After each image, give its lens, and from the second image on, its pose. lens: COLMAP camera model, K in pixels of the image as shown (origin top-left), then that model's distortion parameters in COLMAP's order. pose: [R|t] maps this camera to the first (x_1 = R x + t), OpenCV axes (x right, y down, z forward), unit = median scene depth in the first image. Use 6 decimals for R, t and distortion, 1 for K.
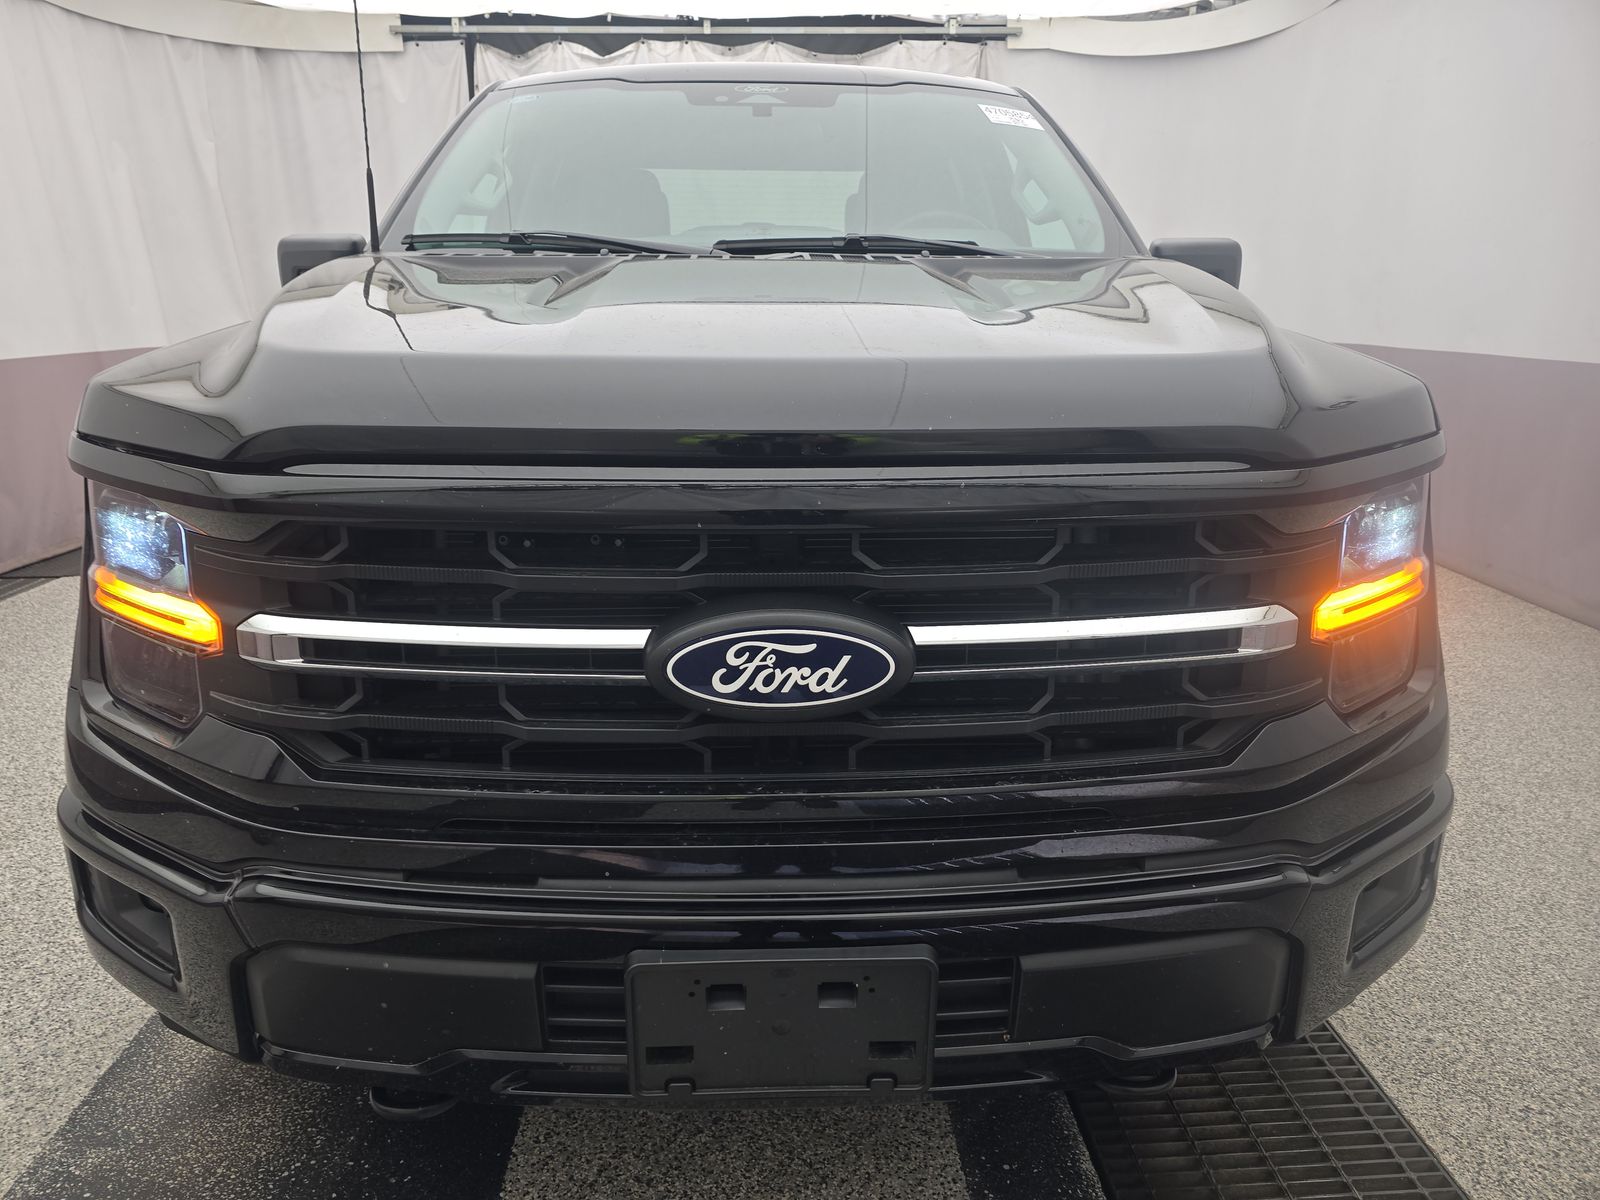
lens RADIAL K [[1068.2, 0, 800.0], [0, 1068.2, 600.0], [0, 0, 1]] dist [0.047578, -0.047495]
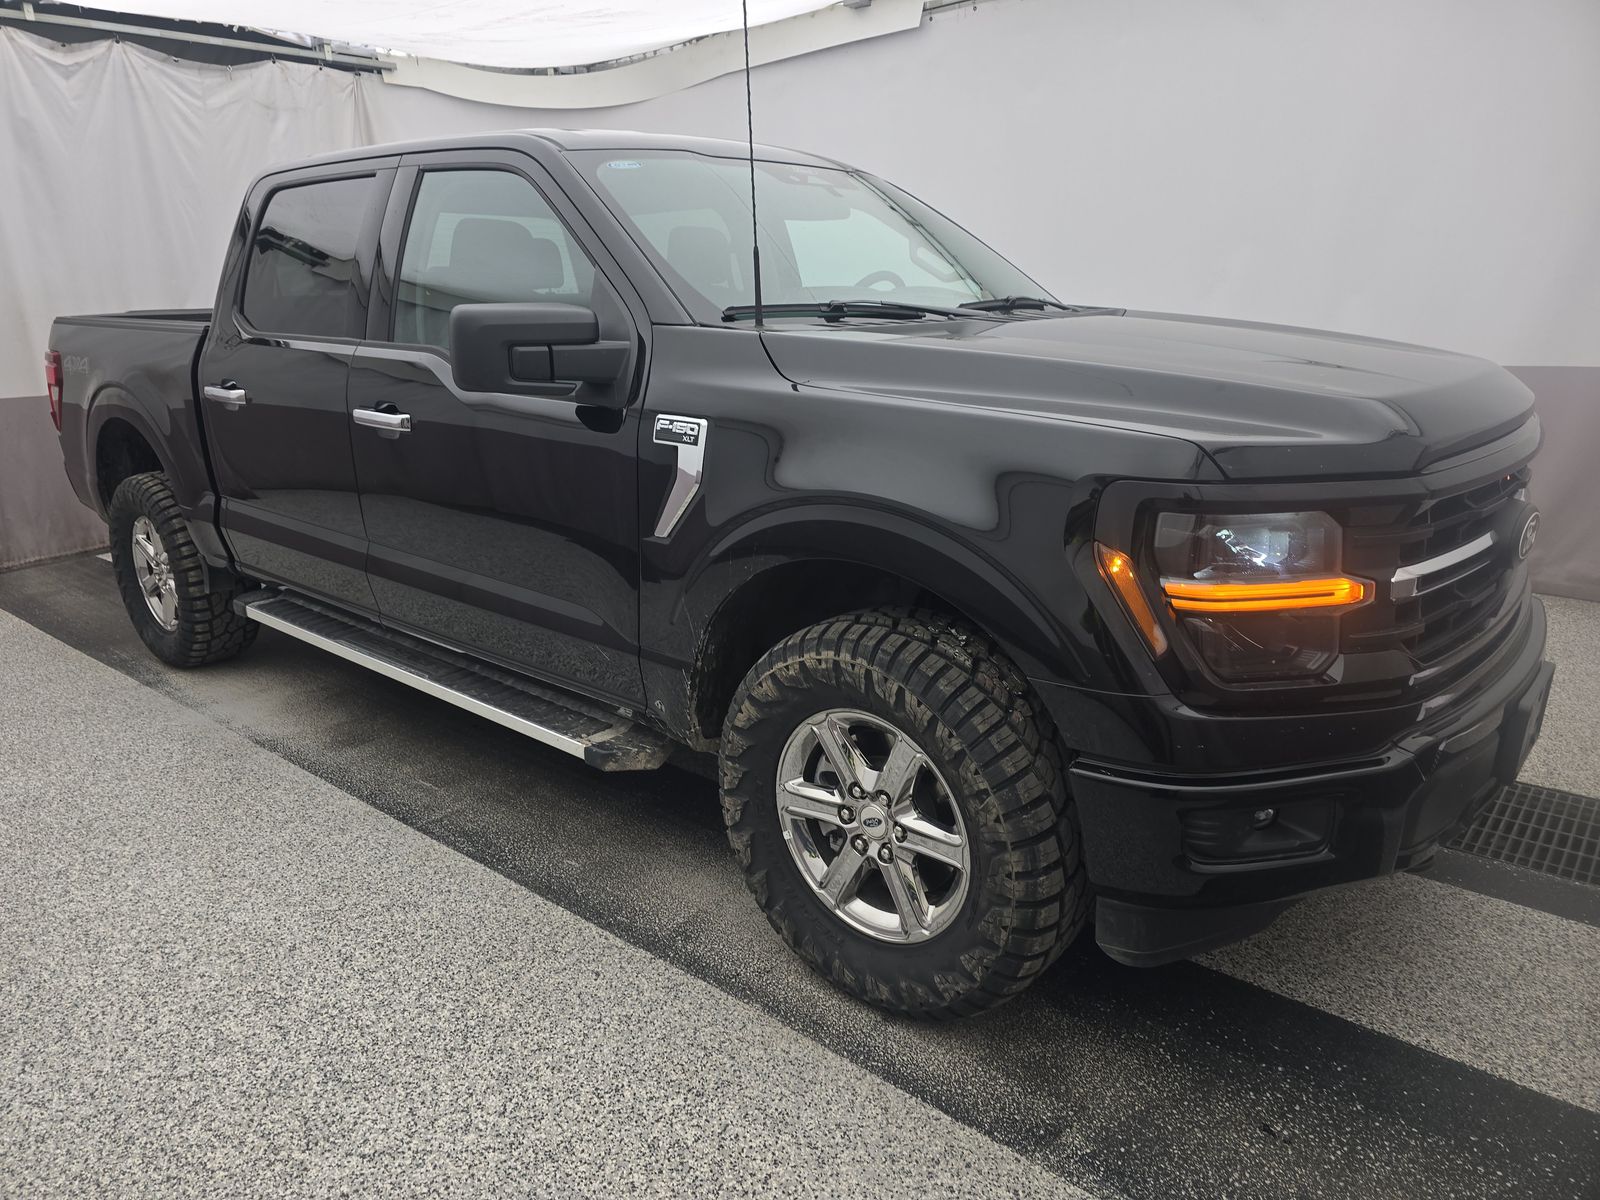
lens RADIAL K [[1068.2, 0, 800.0], [0, 1068.2, 600.0], [0, 0, 1]] dist [0.047578, -0.047495]
pose [[0.682944, -0.212901, 0.698757, -0.344989], [0.223755, 0.971573, 0.077332, -0.040542], [-0.695357, 0.103537, 0.711167, 0.078154]]
